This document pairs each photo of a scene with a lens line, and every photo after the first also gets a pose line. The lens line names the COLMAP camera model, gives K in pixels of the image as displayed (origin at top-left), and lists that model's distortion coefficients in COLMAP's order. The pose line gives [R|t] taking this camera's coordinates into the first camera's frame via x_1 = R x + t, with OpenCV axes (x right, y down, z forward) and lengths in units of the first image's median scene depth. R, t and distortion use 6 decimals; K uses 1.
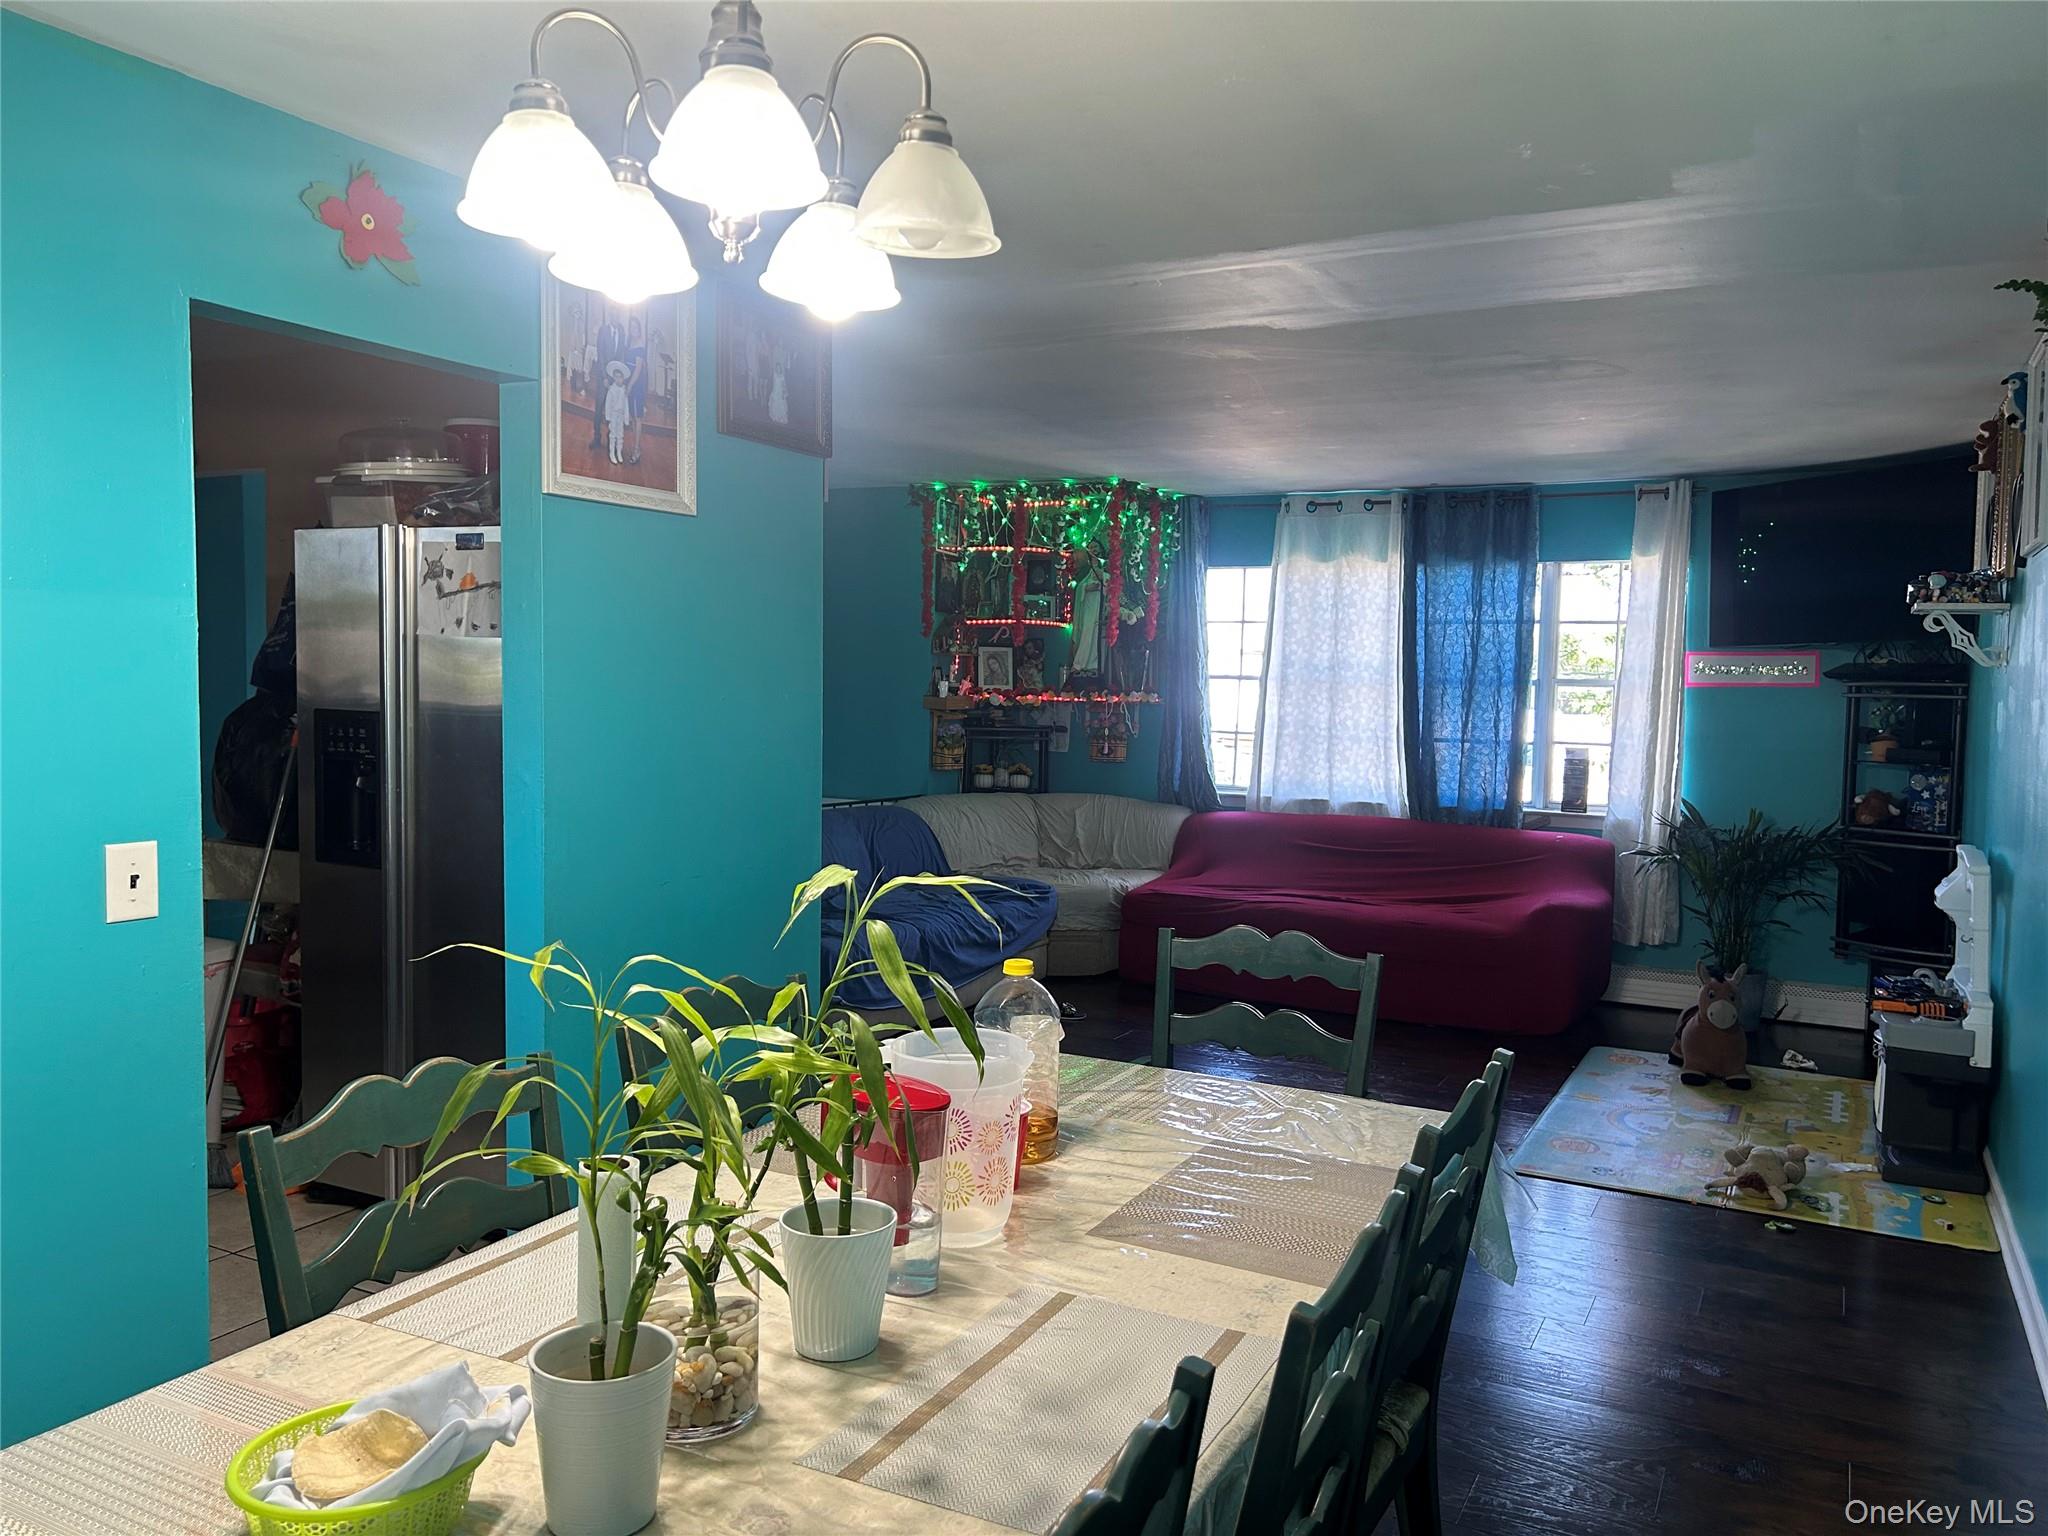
lens RADIAL K [[1536.9, 0, 1017.8], [0, 1536.9, 761.7], [0, 0, 1]] dist [0.034624, -0.027738]
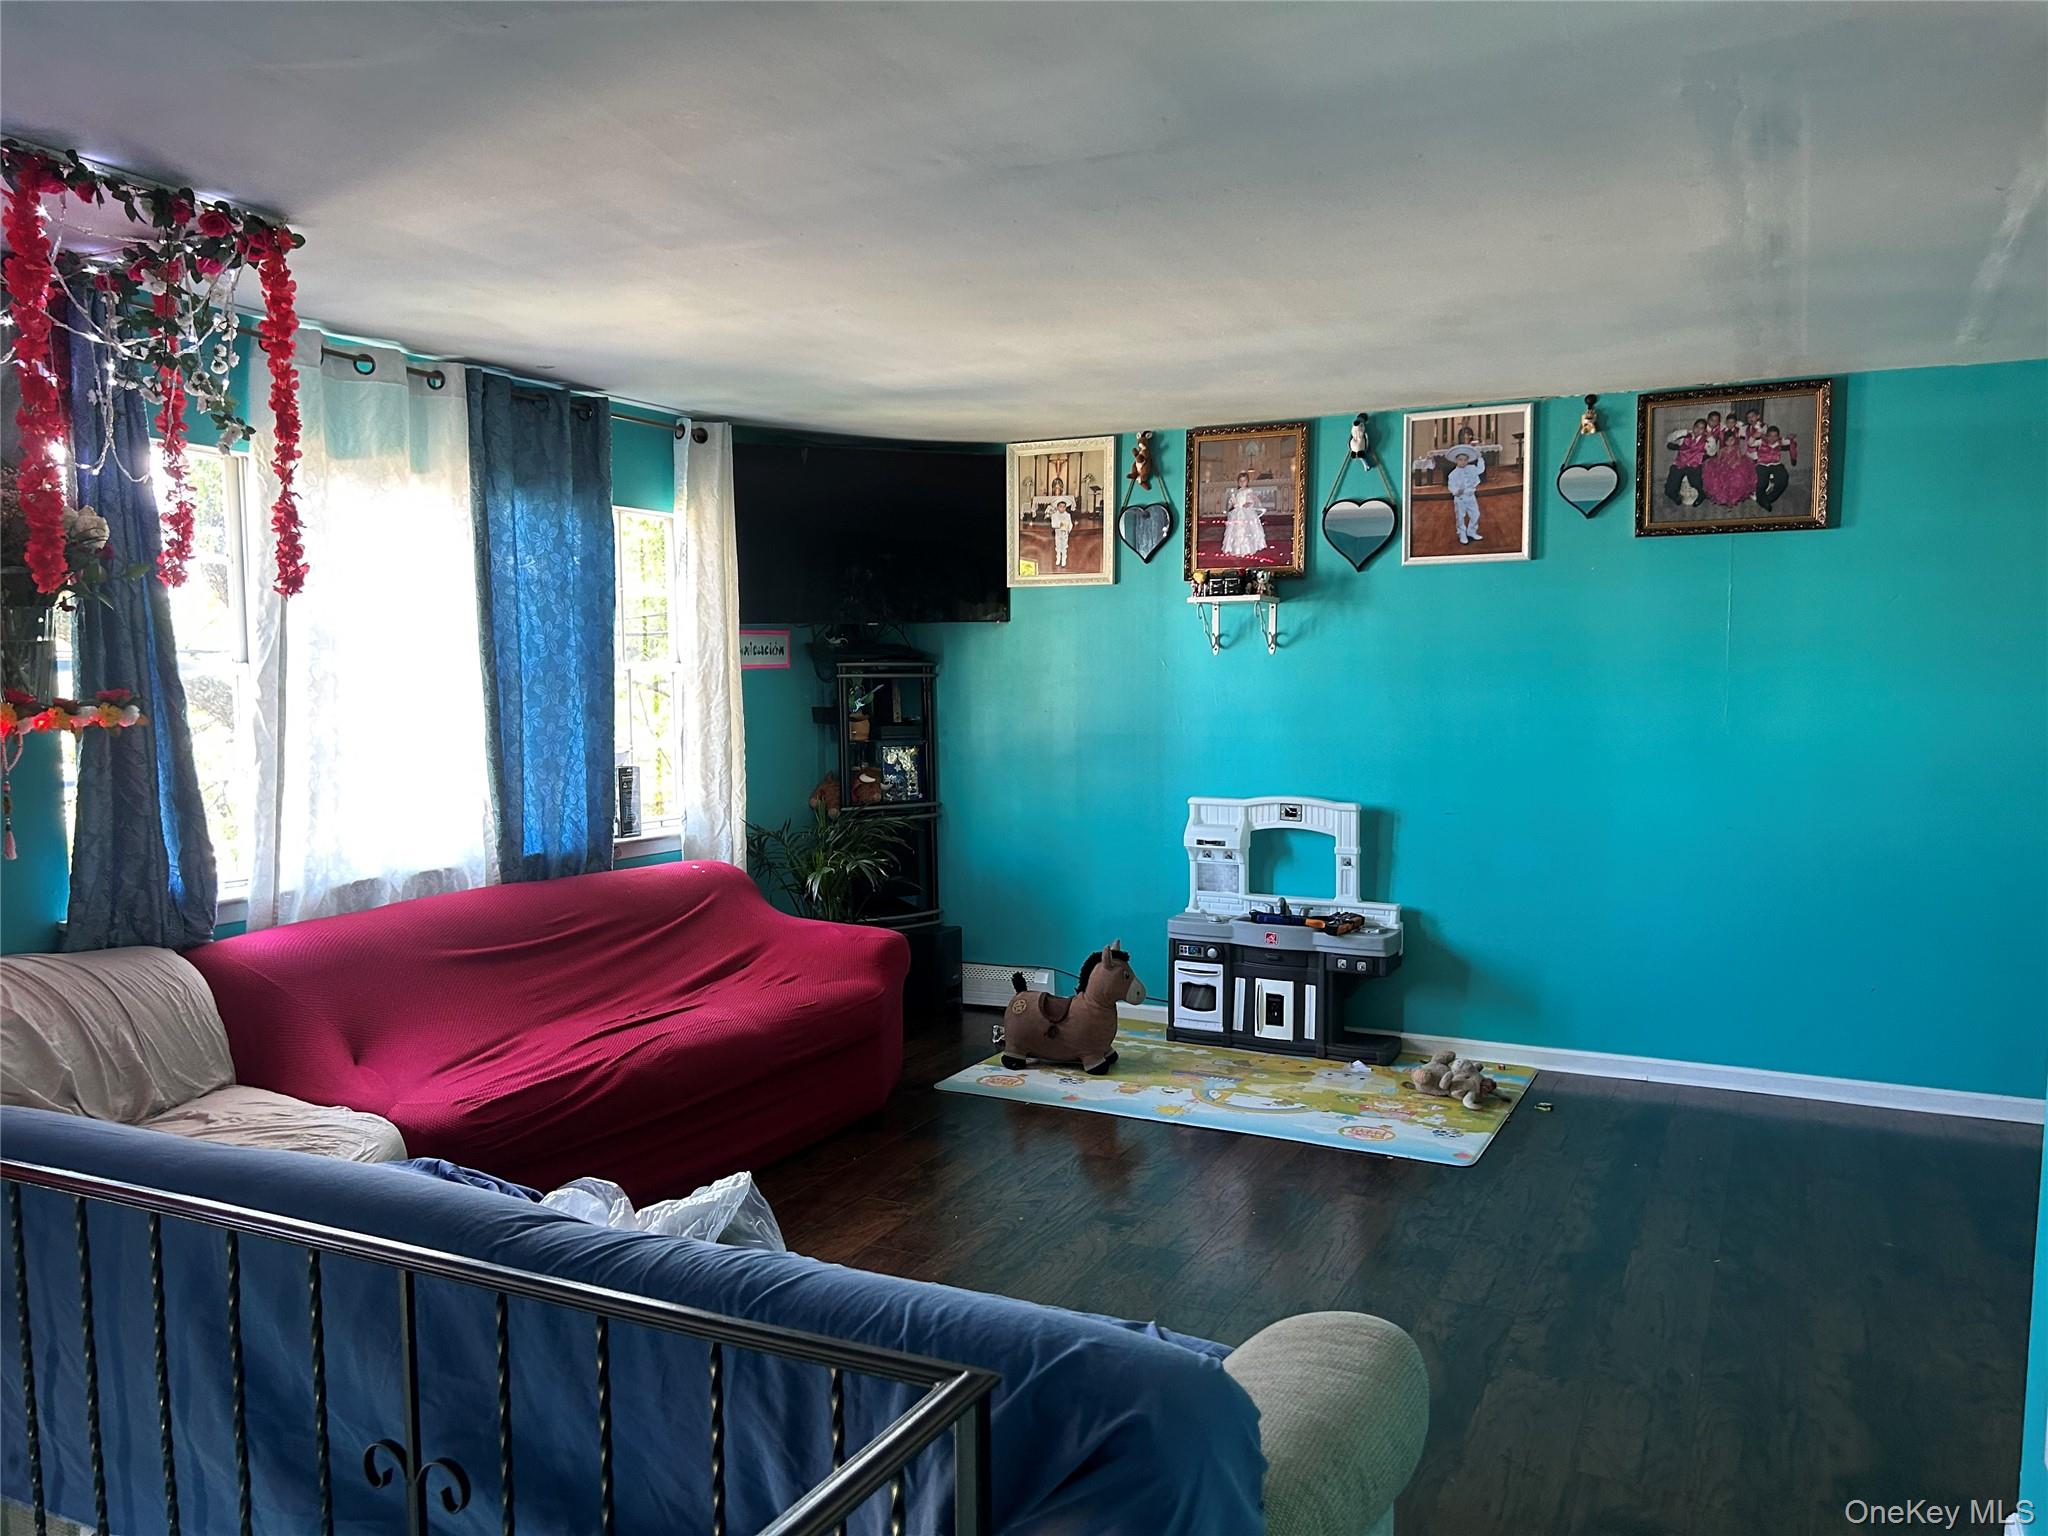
lens RADIAL K [[1536.9, 0, 1017.0], [0, 1536.9, 777.3], [0, 0, 1]] dist [0.034624, -0.027738]
pose [[-0.024165, -0.090010, 0.995648, -0.389547], [0.057806, 0.994146, 0.091277, -0.053476], [-0.998035, 0.059760, -0.018821, 0.795435]]
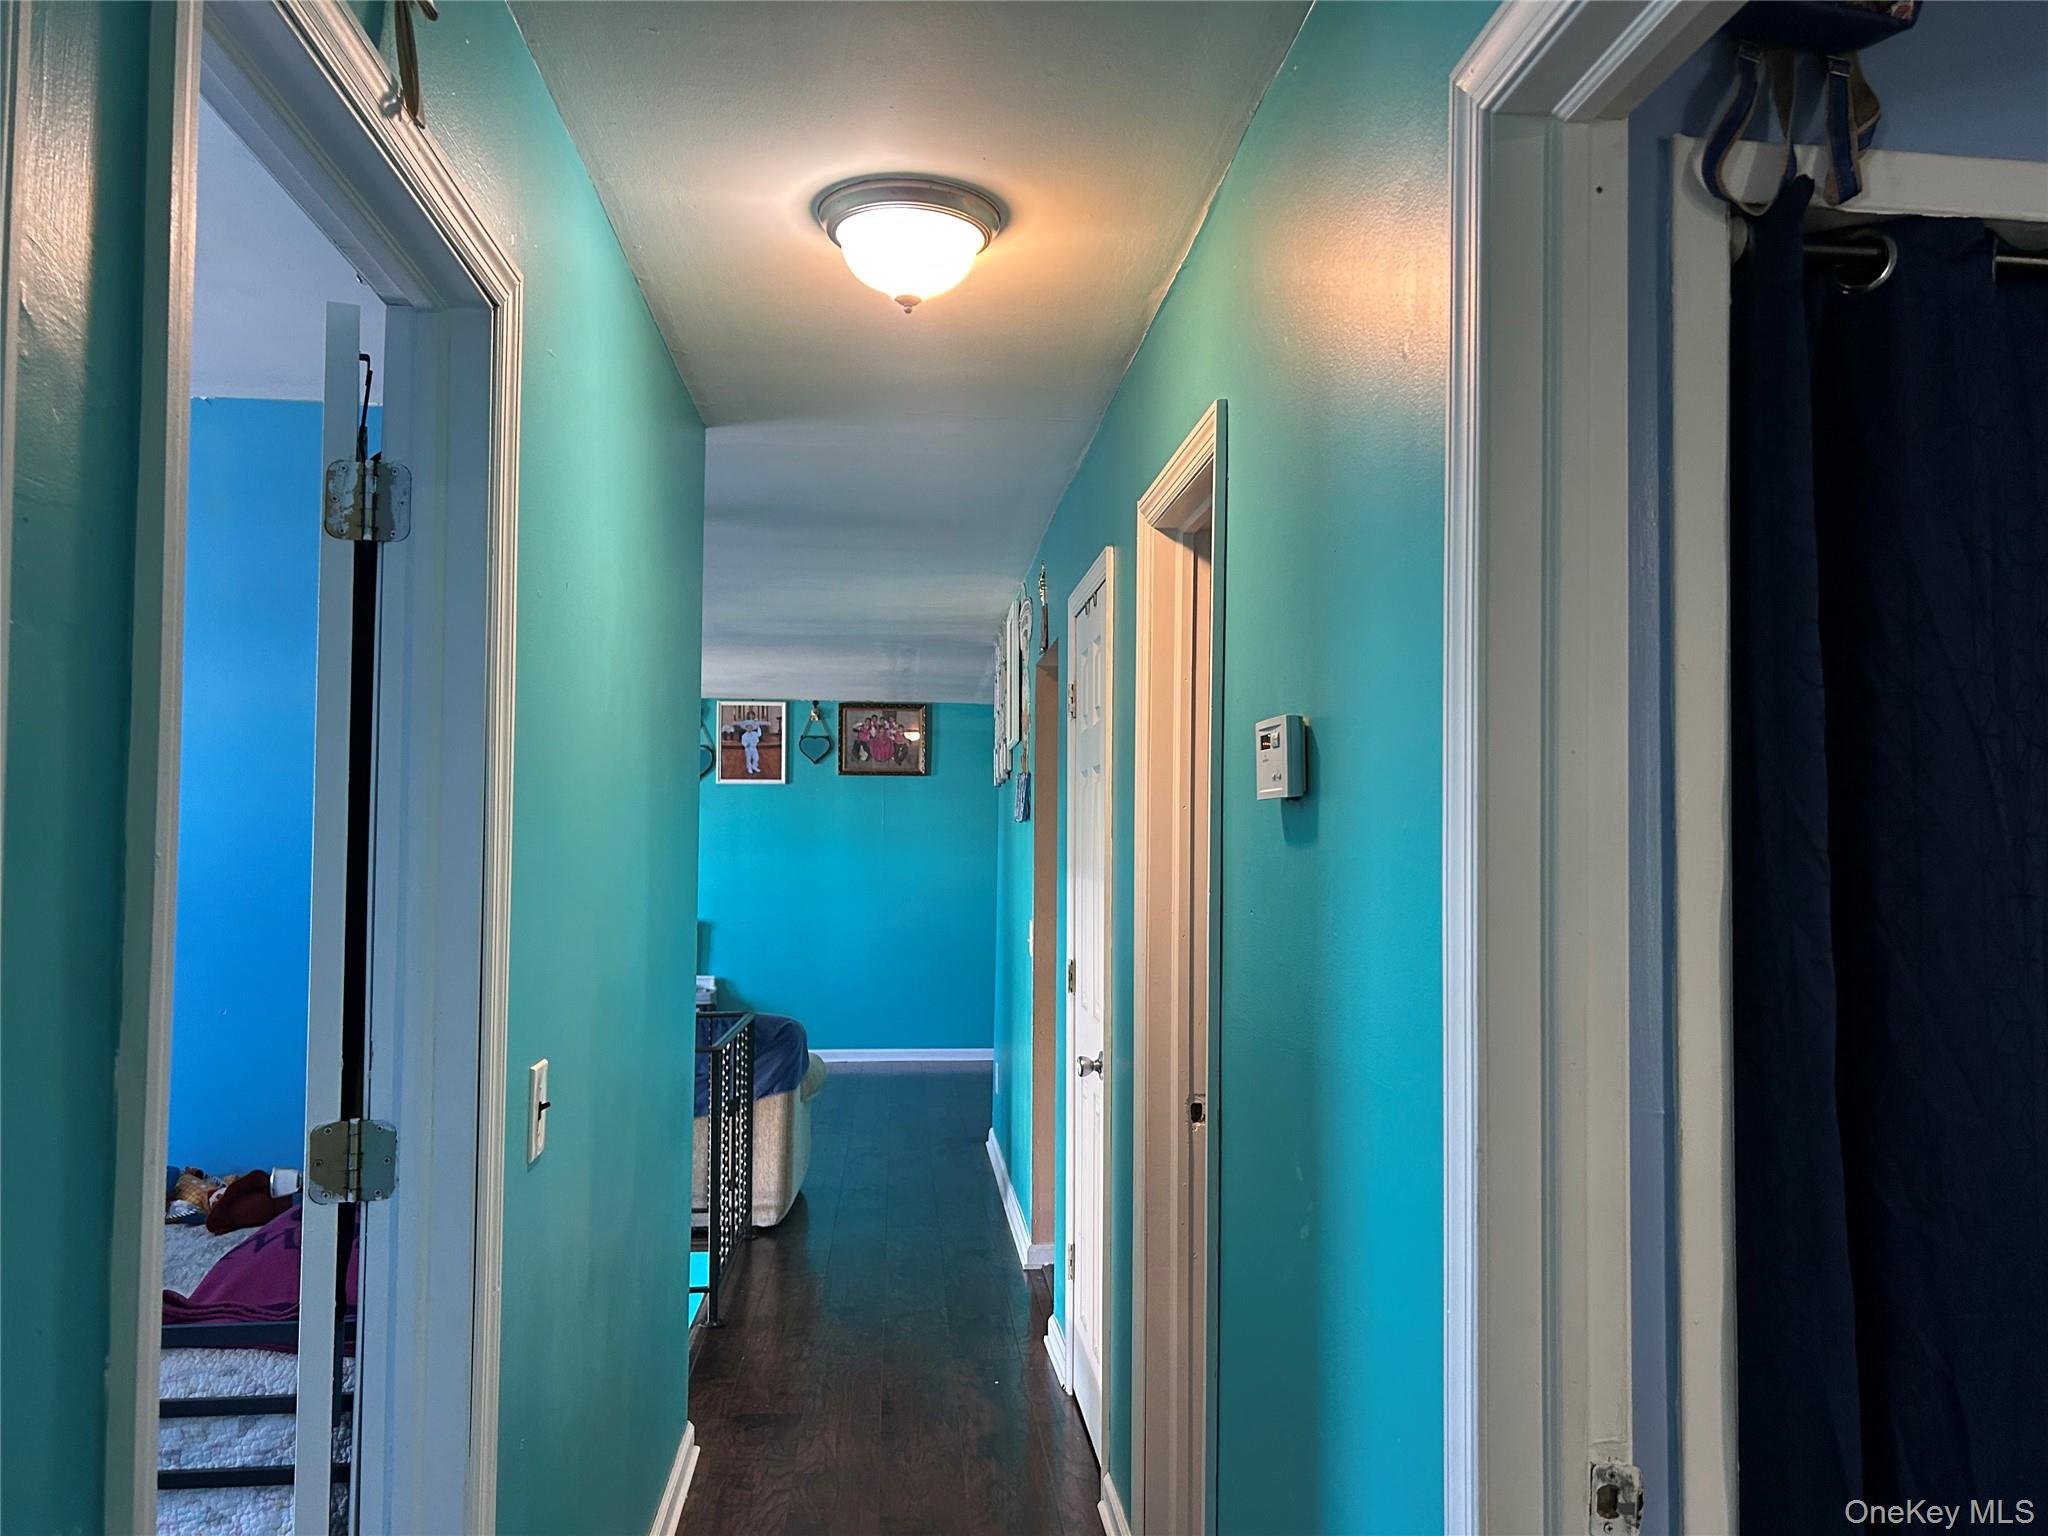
lens RADIAL K [[1536.9, 0, 1023.6], [0, 1536.9, 766.3], [0, 0, 1]] dist [0.034624, -0.027738]
pose [[-0.545021, 0.005179, 0.838407, -0.894513], [0.028848, 0.999505, 0.012578, -0.099901], [-0.837926, 0.031041, -0.544900, 1.086303]]
